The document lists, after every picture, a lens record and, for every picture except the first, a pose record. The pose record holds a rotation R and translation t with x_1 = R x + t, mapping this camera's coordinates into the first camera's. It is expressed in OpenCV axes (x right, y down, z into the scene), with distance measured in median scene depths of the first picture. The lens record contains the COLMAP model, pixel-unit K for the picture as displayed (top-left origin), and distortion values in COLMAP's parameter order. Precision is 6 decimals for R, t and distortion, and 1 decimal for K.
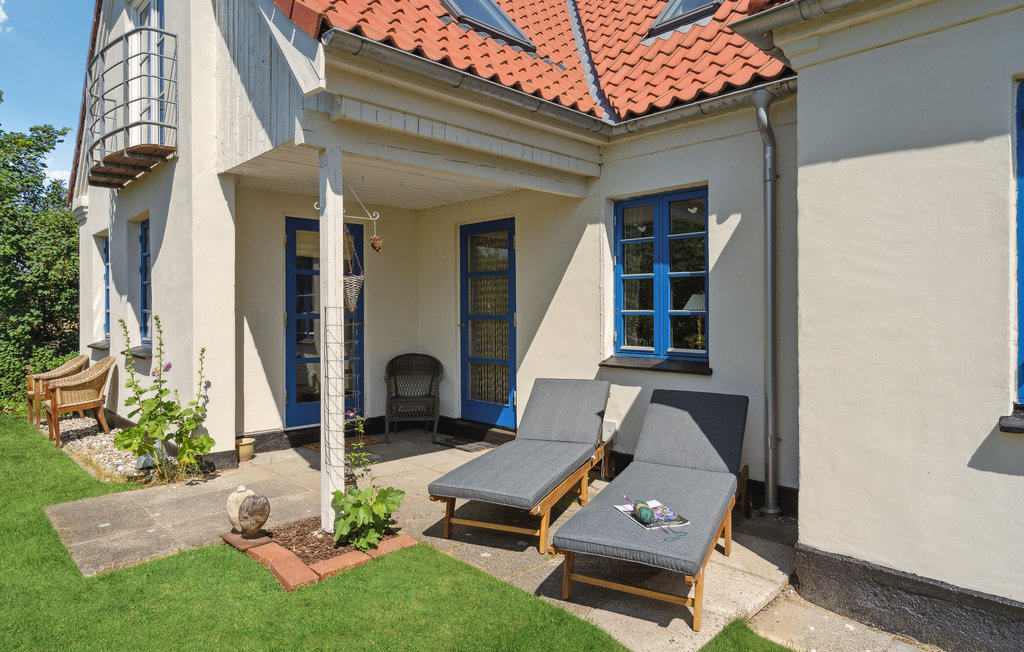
lens RADIAL K [[609.2, 0, 515.1], [0, 609.2, 310.3], [0, 0, 1]] dist [0.017232, -0.001130]
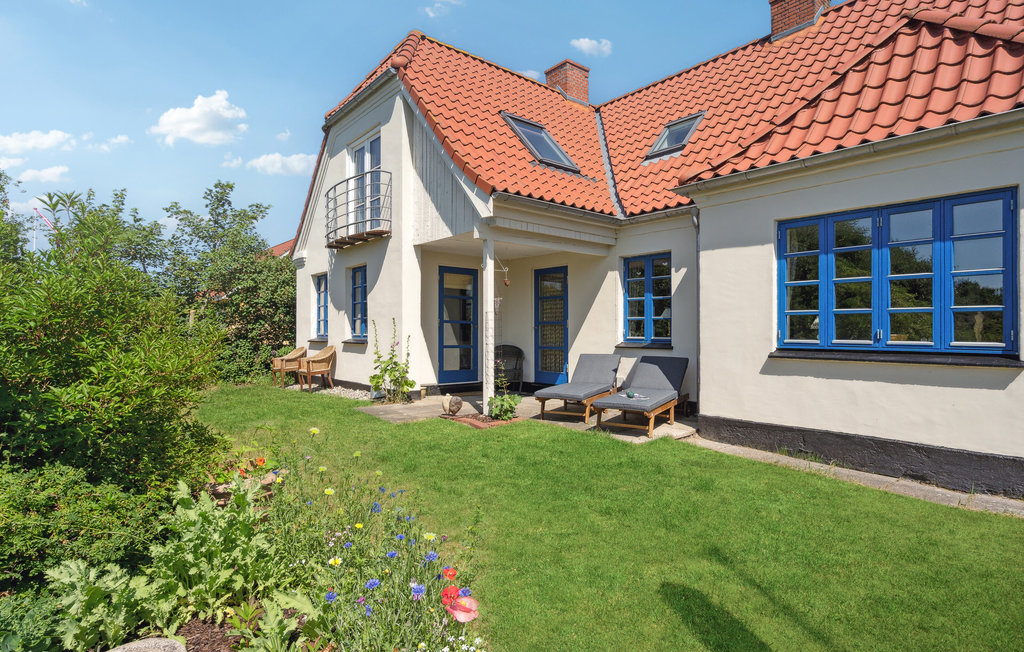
lens RADIAL K [[534.5, 0, 512.0], [0, 534.5, 326.0], [0, 0, 1]] dist [-0.001493, 0.000046]
pose [[0.997697, 0.005215, -0.067632, -0.066105], [-0.005991, 0.999919, -0.011273, 0.047678], [0.067568, 0.011653, 0.997647, -0.655306]]
